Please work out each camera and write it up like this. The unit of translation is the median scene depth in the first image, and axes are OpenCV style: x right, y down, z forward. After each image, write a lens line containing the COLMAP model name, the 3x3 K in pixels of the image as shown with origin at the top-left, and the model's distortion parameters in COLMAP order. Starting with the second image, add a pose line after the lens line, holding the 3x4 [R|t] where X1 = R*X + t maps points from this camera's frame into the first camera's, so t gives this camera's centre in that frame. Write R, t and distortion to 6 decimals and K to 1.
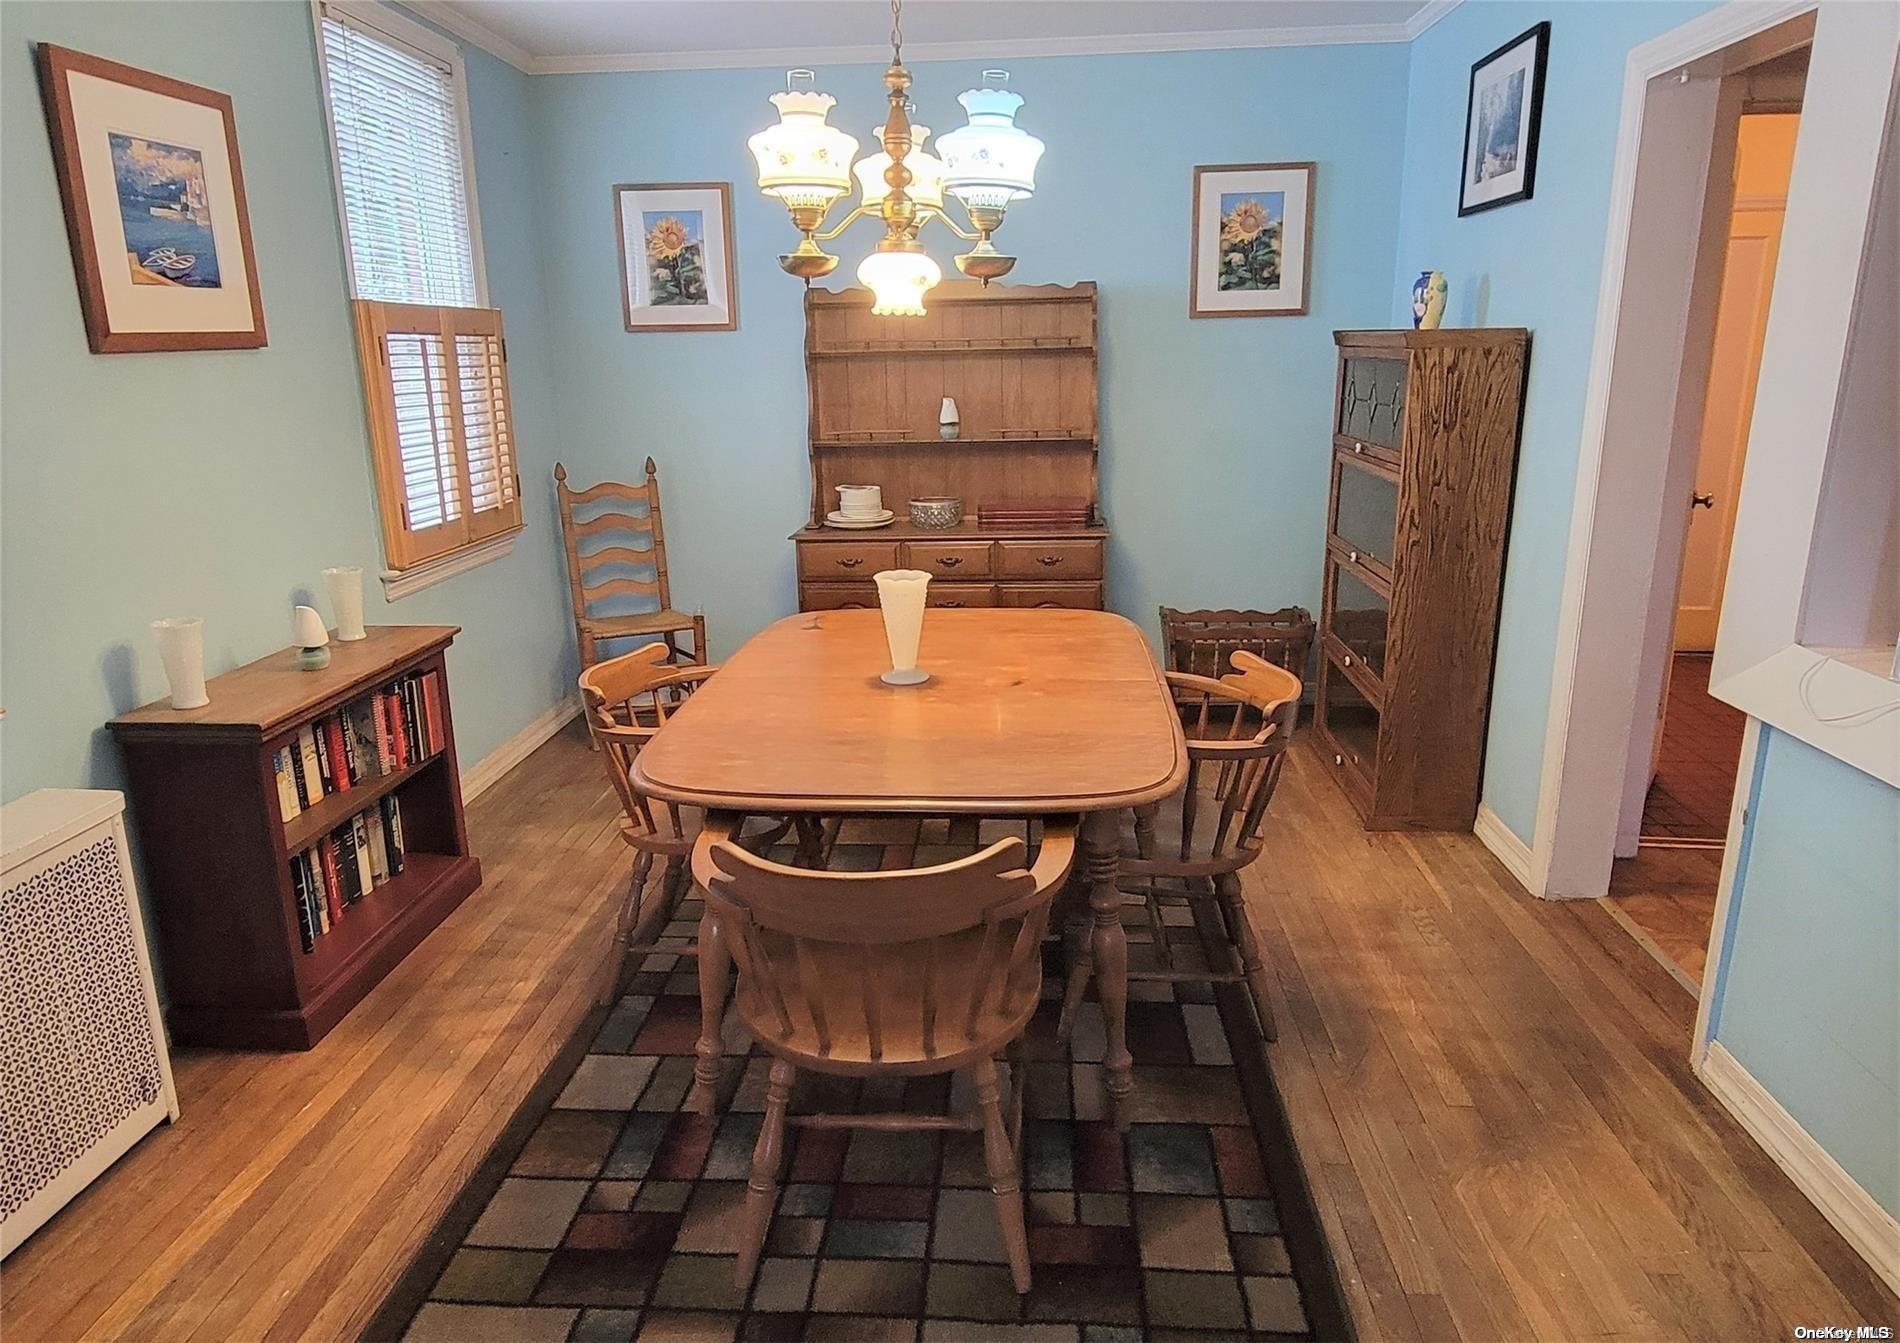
lens RADIAL K [[1217.2, 0, 946.0], [0, 1217.2, 671.6], [0, 0, 1]] dist [-0.011076, -0.002671]
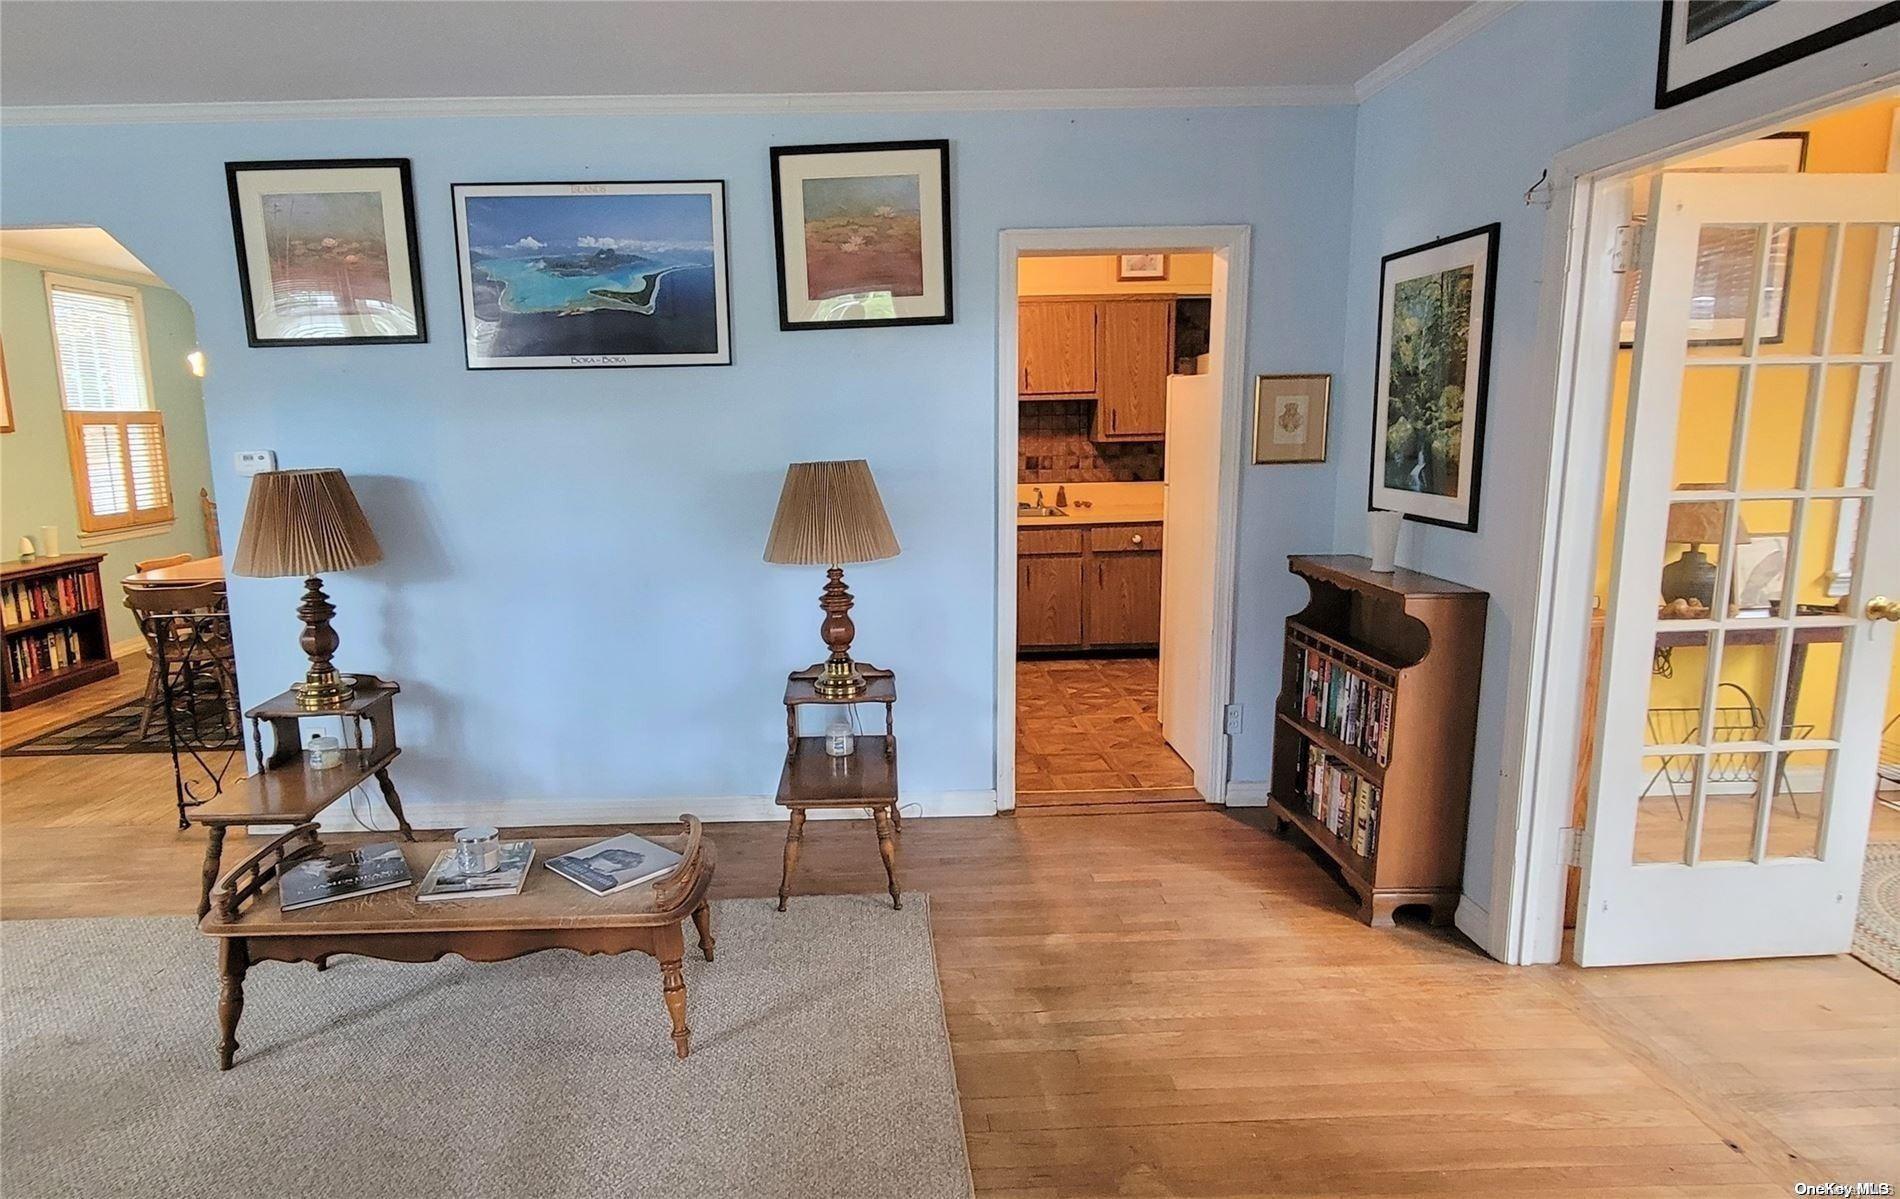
lens RADIAL K [[1163.1, 0, 936.8], [0, 1163.1, 601.5], [0, 0, 1]] dist [0.004177, -0.002251]
pose [[0.996760, -0.023390, 0.076953, 1.068414], [0.030991, 0.994594, -0.099111, 0.348249], [-0.074219, 0.101174, 0.992096, -1.379744]]
